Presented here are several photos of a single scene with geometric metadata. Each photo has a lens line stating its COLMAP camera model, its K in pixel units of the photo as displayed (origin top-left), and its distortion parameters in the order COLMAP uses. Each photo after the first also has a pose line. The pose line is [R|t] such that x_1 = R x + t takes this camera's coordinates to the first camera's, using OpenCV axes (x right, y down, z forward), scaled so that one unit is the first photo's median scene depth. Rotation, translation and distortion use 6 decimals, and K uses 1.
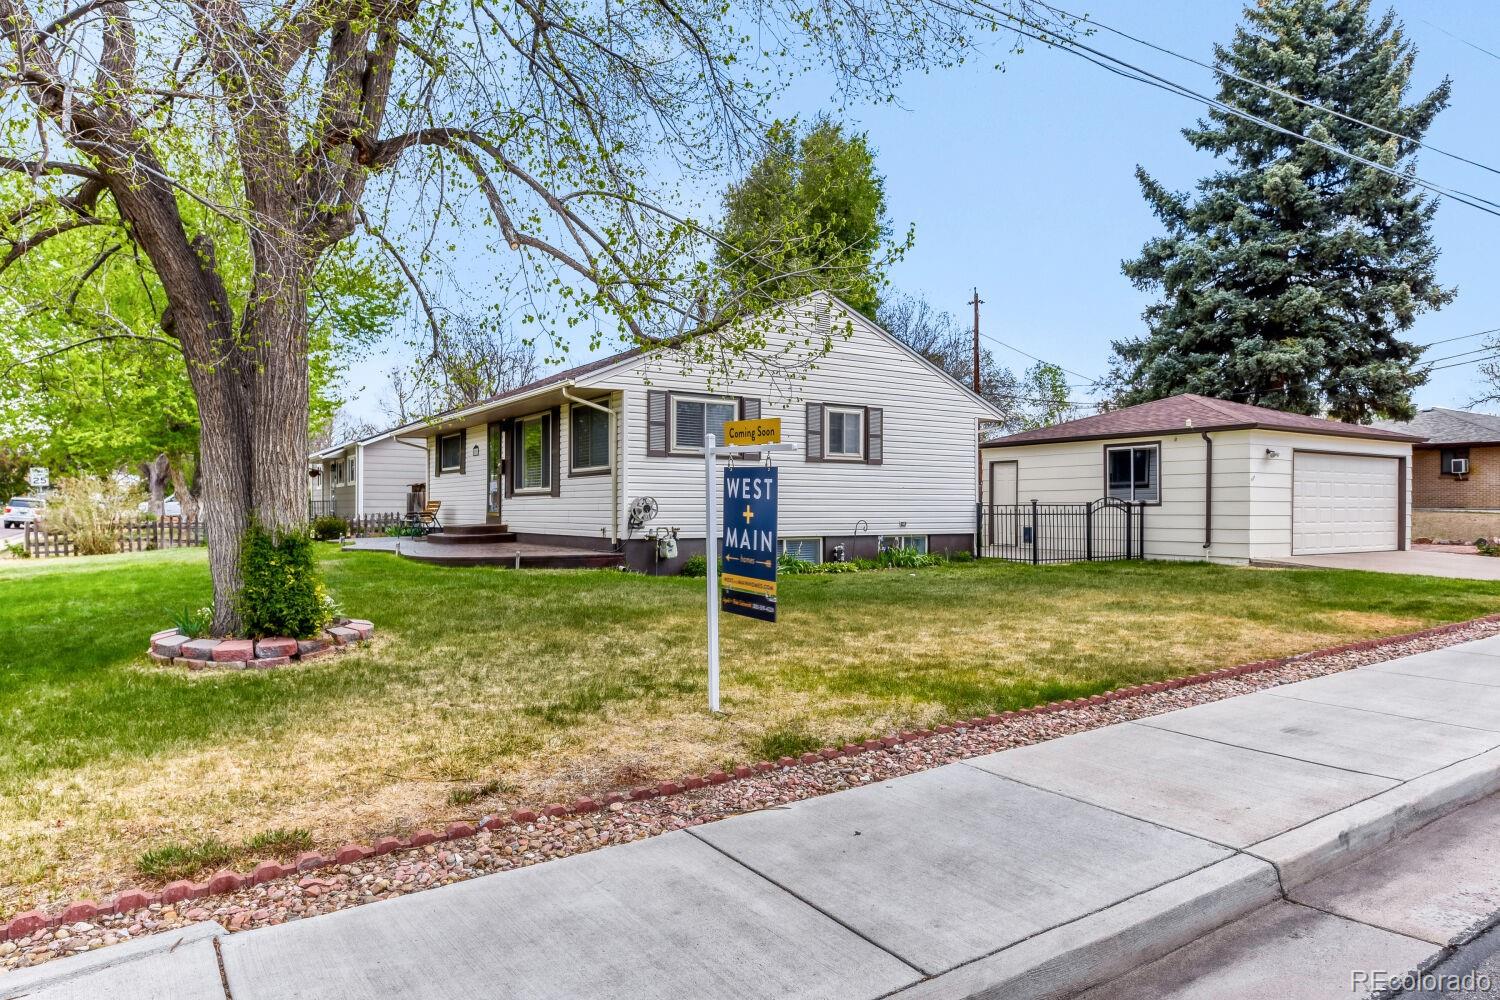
lens RADIAL K [[918.0, 0, 750.0], [0, 918.0, 500.0], [0, 0, 1]] dist [-0.001099, 0.001177]
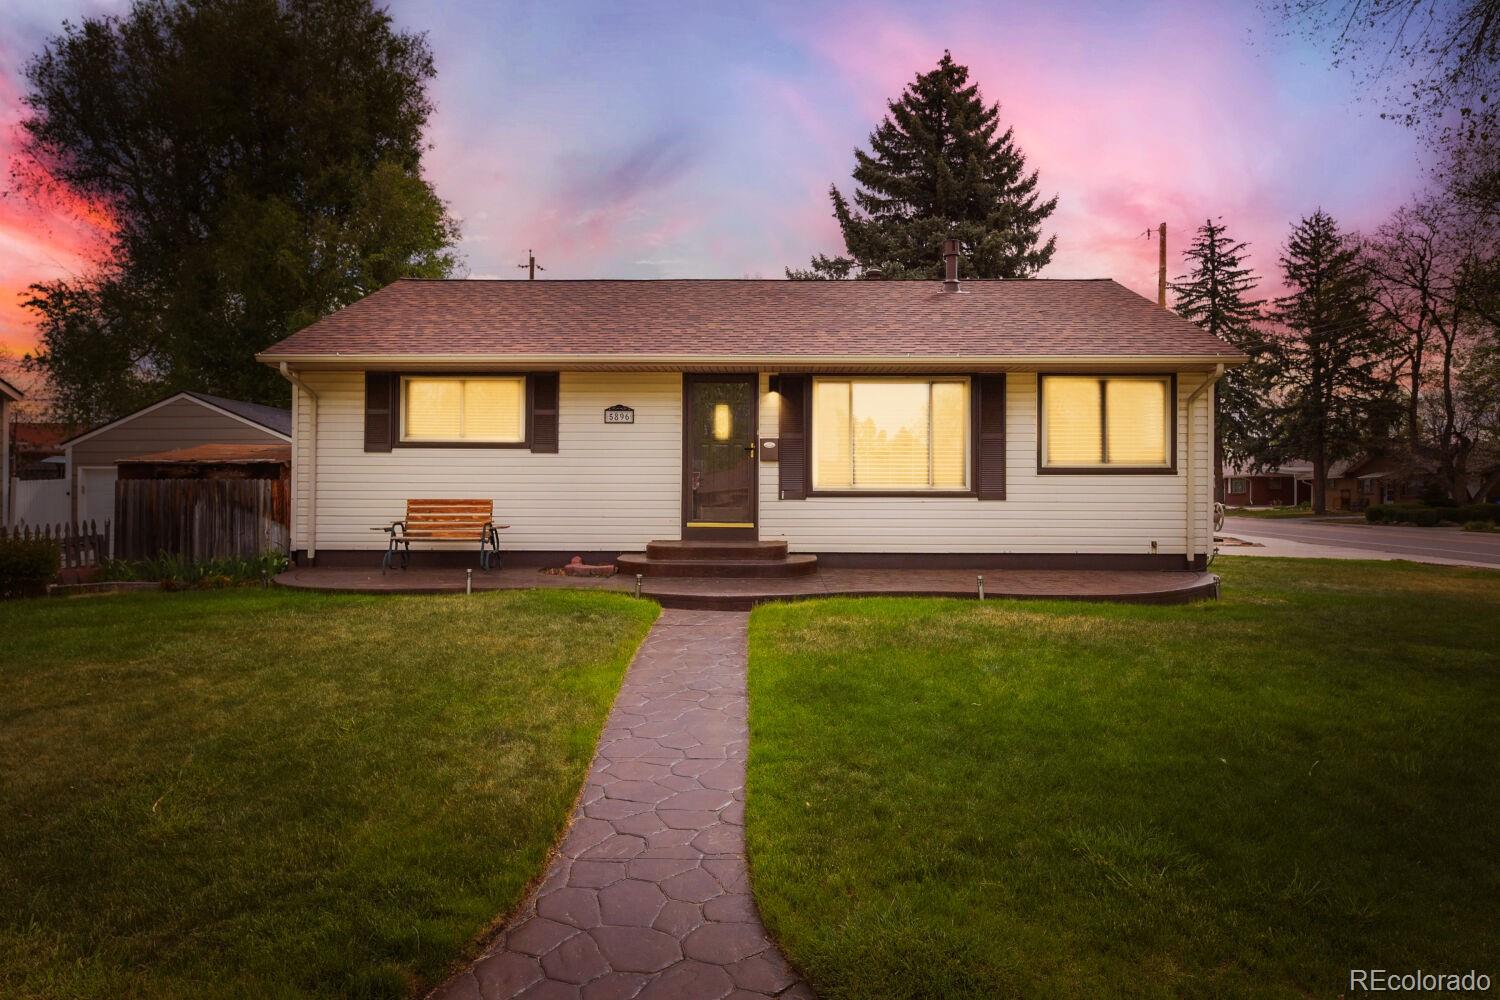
lens RADIAL K [[1031.1, 0, 750.0], [0, 1031.1, 500.0], [0, 0, 1]] dist [-0.003940, -0.000994]
pose [[0.567613, 0.017360, 0.823113, -0.809524], [-0.008979, 0.999849, -0.014896, 0.008709], [-0.823247, 0.001065, 0.567683, 0.590899]]
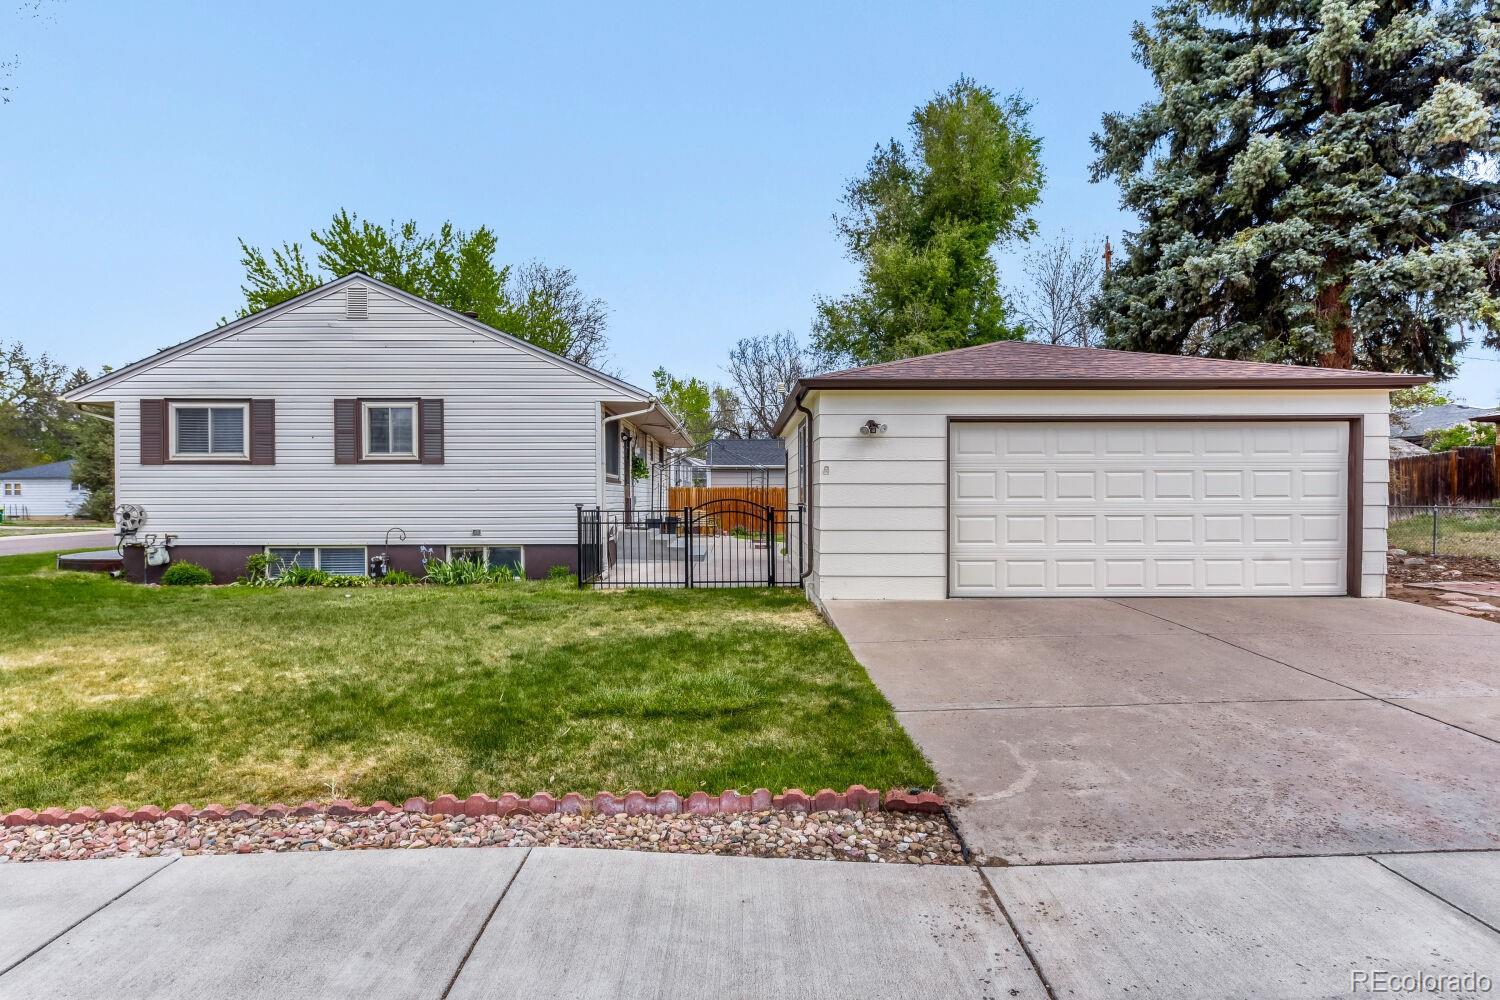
lens RADIAL K [[738.1, 0, 750.0], [0, 738.1, 500.0], [0, 0, 1]] dist [-0.002769, -0.000316]
pose [[0.846899, -0.006190, -0.531718, 0.662672], [0.008386, 0.999963, 0.001716, -0.002342], [0.531688, -0.005912, 0.846920, 0.487176]]
